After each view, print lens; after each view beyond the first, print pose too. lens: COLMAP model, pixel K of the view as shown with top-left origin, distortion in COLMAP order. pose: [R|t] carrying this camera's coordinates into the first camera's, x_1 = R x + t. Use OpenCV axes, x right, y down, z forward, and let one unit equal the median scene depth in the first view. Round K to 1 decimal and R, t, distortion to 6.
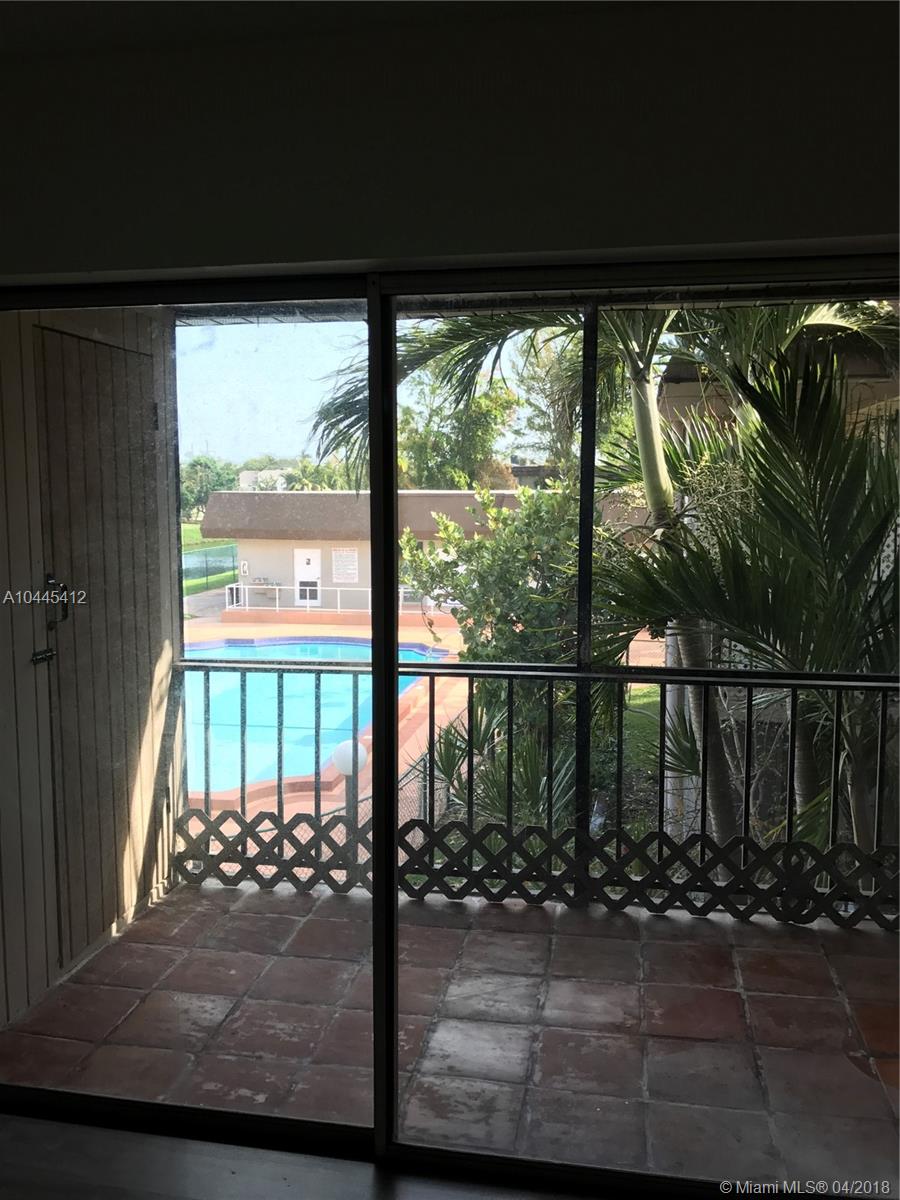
lens RADIAL K [[983.6, 0, 449.2], [0, 983.6, 597.5], [0, 0, 1]] dist [0.012488, 0.010476]
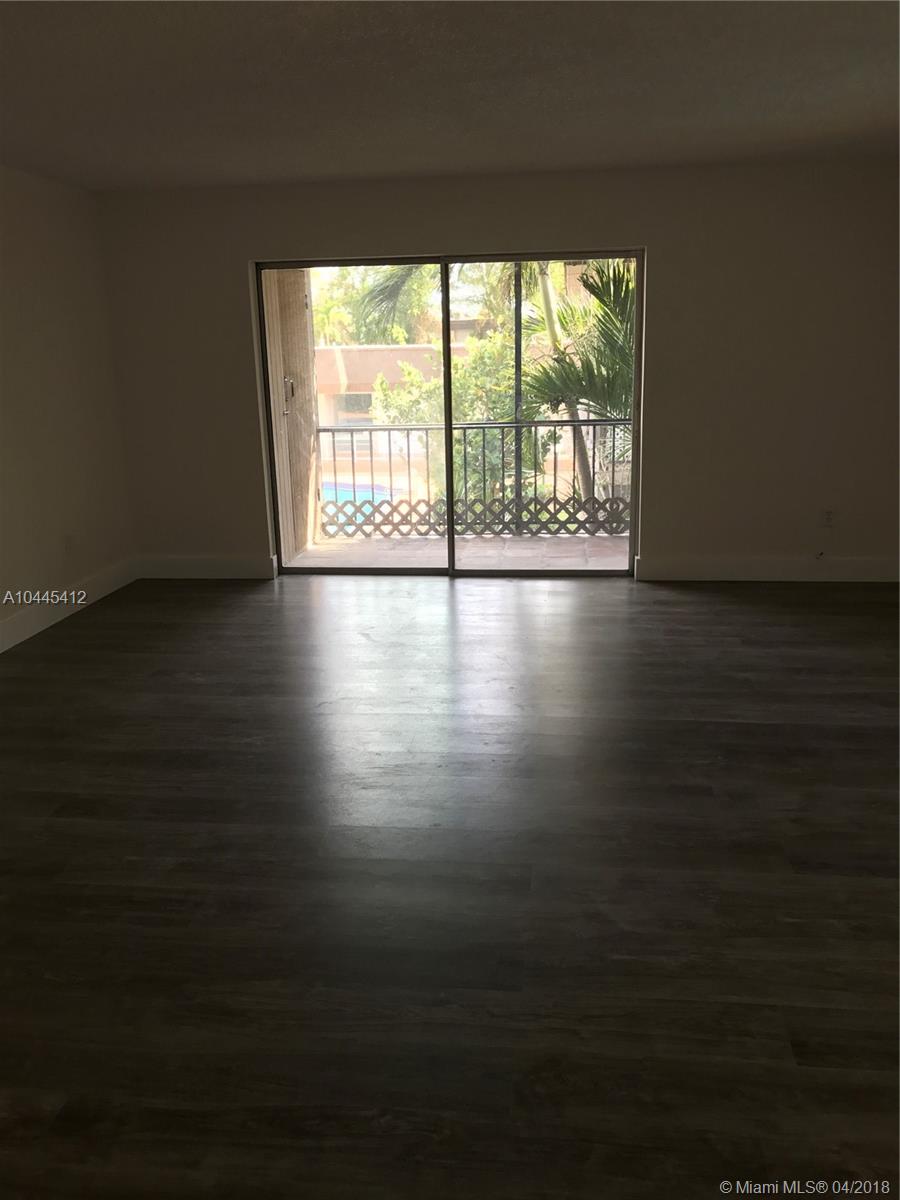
lens RADIAL K [[983.6, 0, 447.8], [0, 983.6, 603.2], [0, 0, 1]] dist [0.012488, 0.010476]
pose [[0.997508, -0.037979, 0.059464, -0.143300], [0.028859, 0.988664, 0.147348, 0.129756], [-0.064386, -0.145264, 0.987296, -1.049646]]
